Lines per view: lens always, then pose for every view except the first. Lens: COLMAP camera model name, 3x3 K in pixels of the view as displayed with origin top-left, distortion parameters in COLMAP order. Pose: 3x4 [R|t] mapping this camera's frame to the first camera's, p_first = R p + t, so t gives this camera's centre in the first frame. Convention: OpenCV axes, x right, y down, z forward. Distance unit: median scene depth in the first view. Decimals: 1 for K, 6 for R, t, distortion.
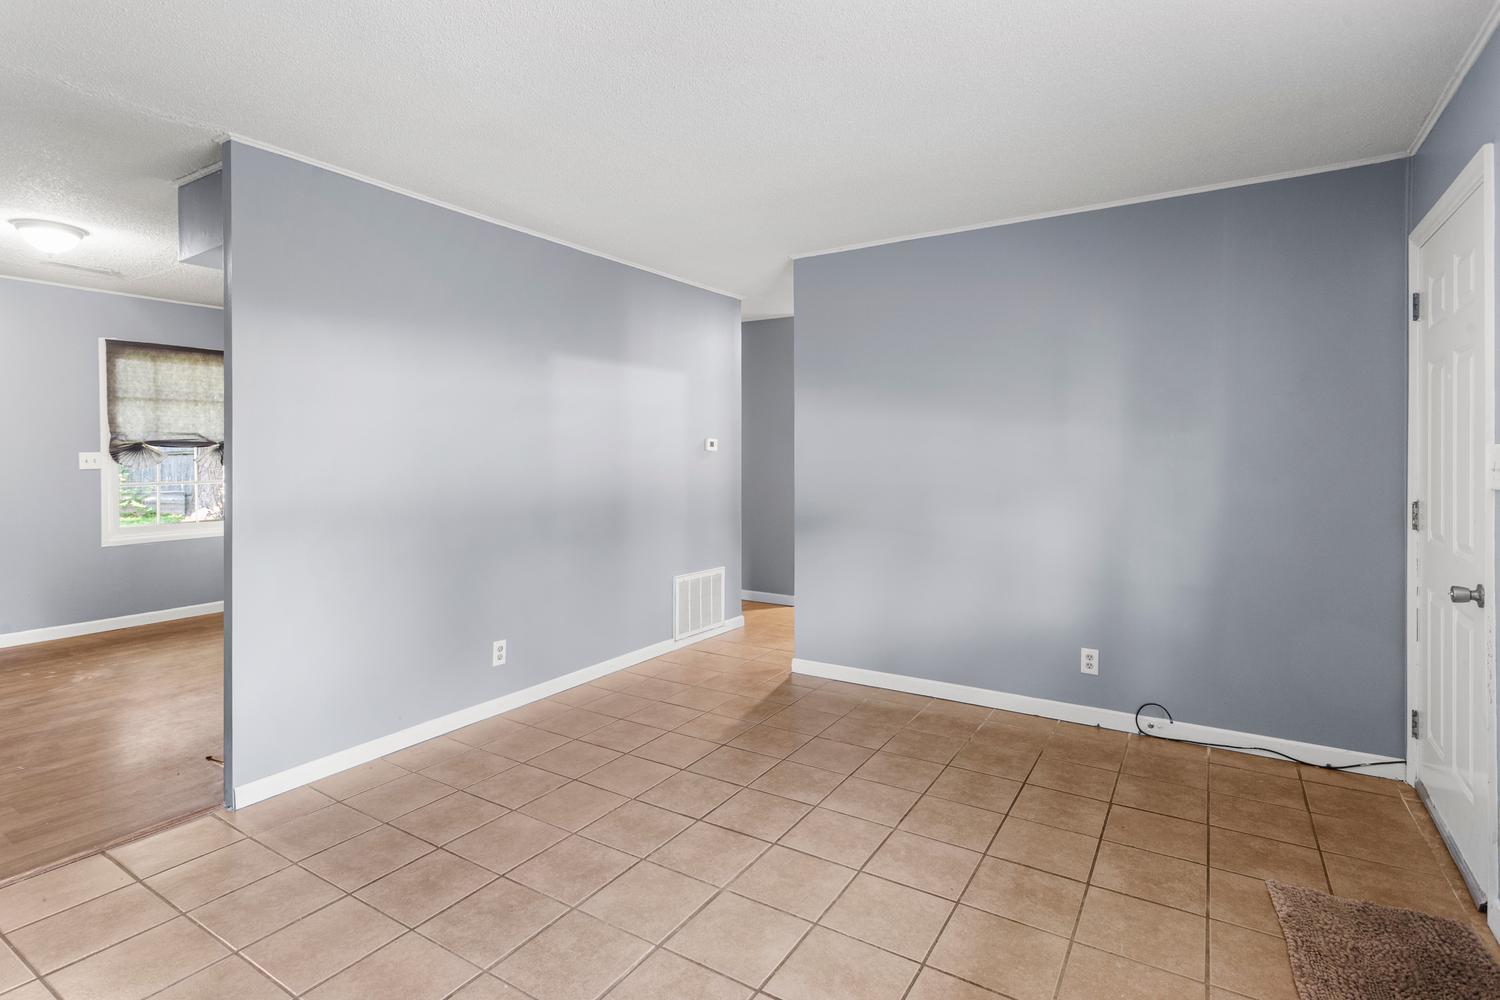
lens RADIAL K [[740.9, 0, 732.6], [0, 740.9, 453.1], [0, 0, 1]] dist [0.003083, 0.000626]
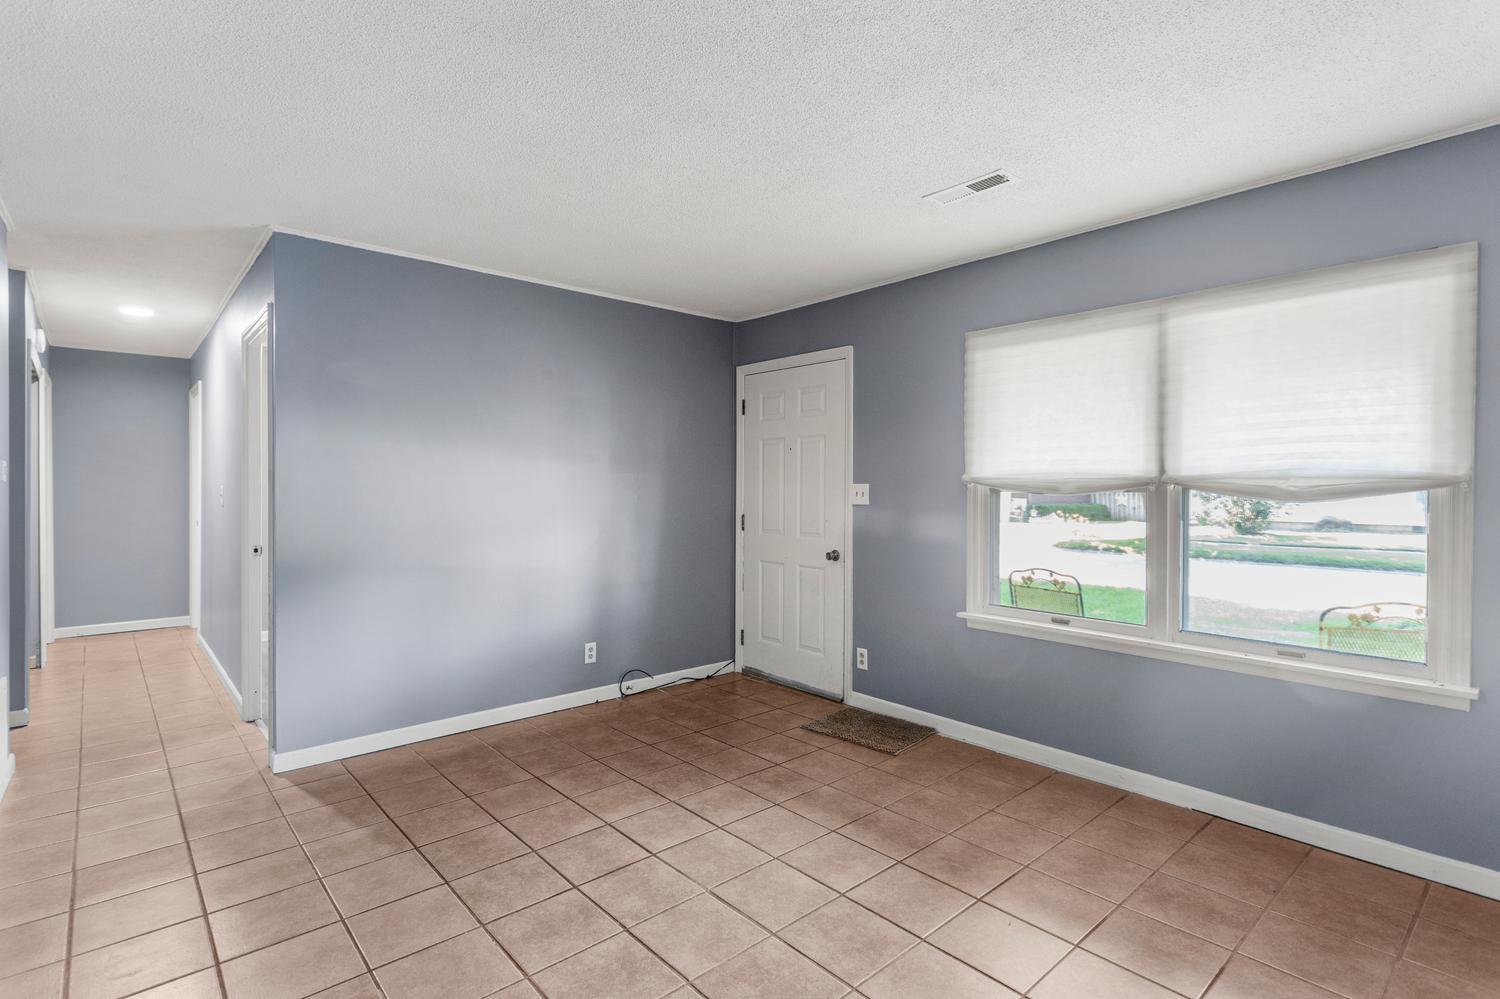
lens RADIAL K [[730.3, 0, 742.8], [0, 730.3, 498.9], [0, 0, 1]] dist [0.002394, 0.000697]
pose [[0.268448, -0.013272, 0.963203, -0.771399], [-0.002553, 0.999892, 0.014489, 0.000626], [-0.963291, -0.006349, 0.268385, 0.505905]]
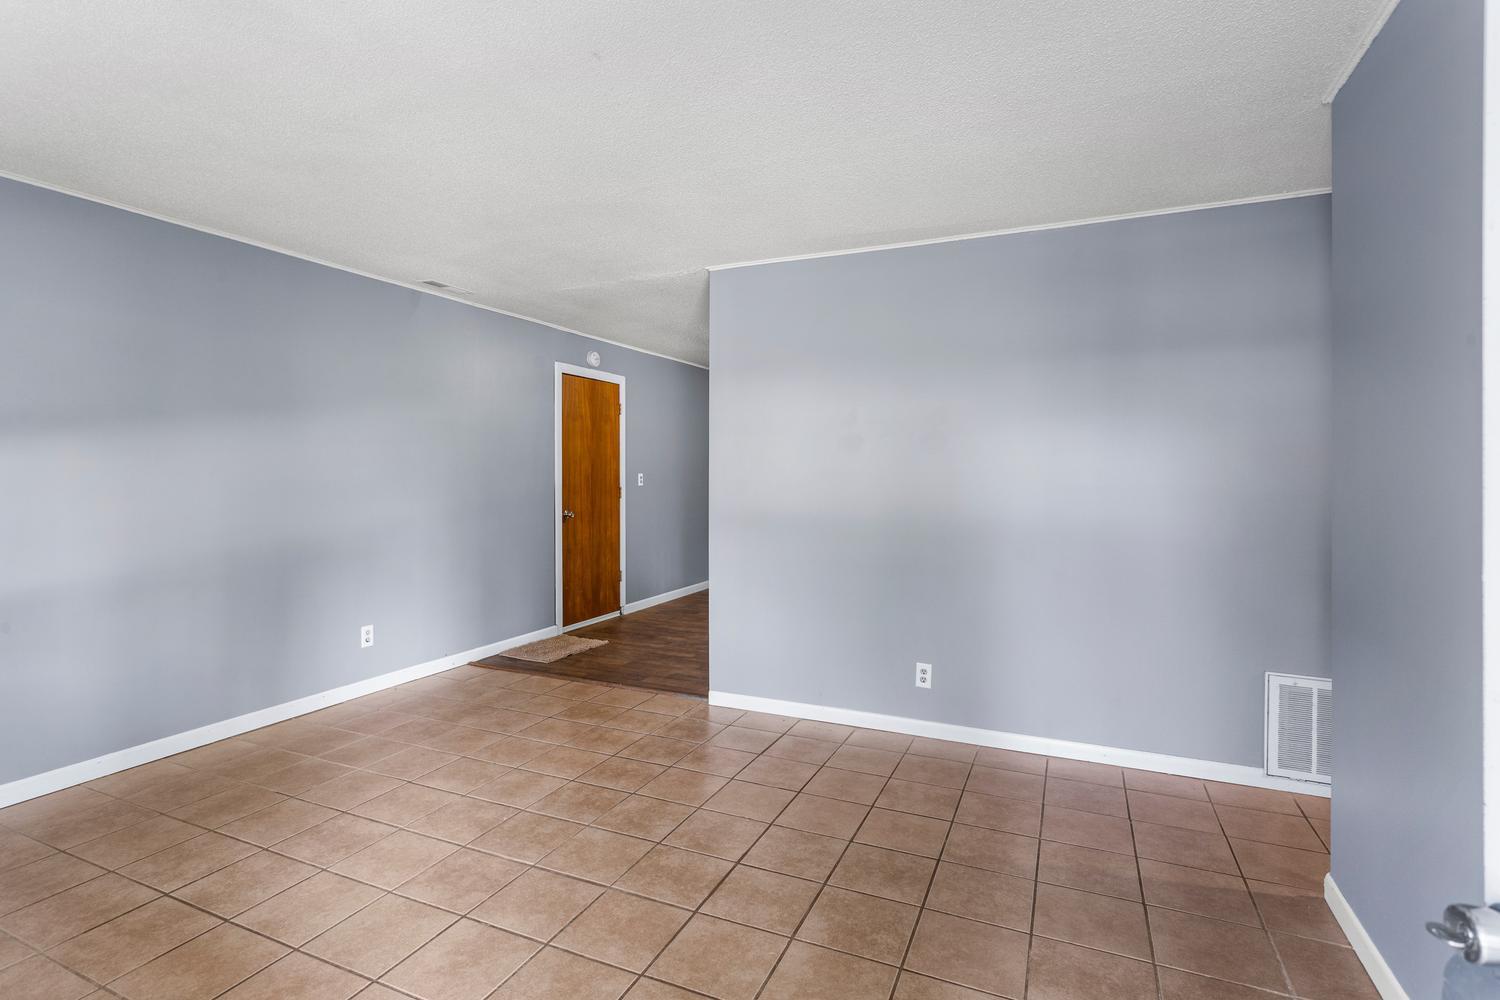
lens RADIAL K [[730.3, 0, 742.8], [0, 730.3, 499.4], [0, 0, 1]] dist [0.002394, 0.000697]
pose [[0.155814, 0.037454, -0.987076, 0.777032], [-0.003022, 0.999294, 0.037441, -0.004582], [0.987782, -0.002850, 0.155818, 0.777798]]
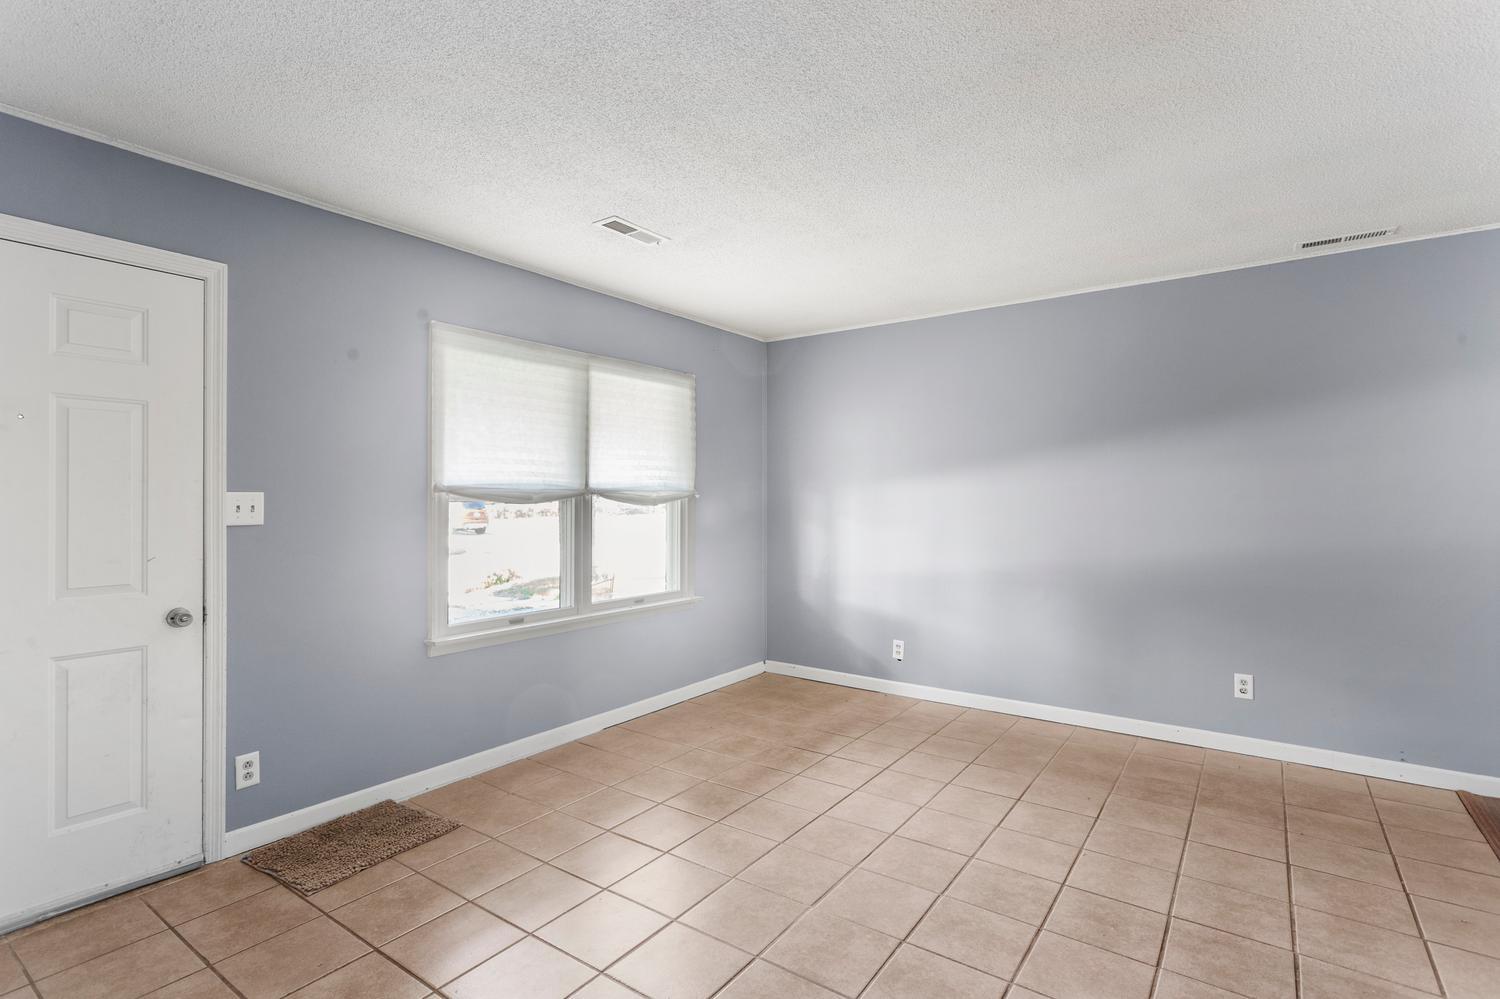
lens RADIAL K [[730.3, 0, 742.8], [0, 730.3, 498.9], [0, 0, 1]] dist [0.002394, 0.000697]
pose [[-0.999087, 0.003175, 0.042604, 0.029898], [0.003244, 0.999994, 0.001550, 0.000605], [-0.042599, 0.001687, -0.999091, 1.552655]]
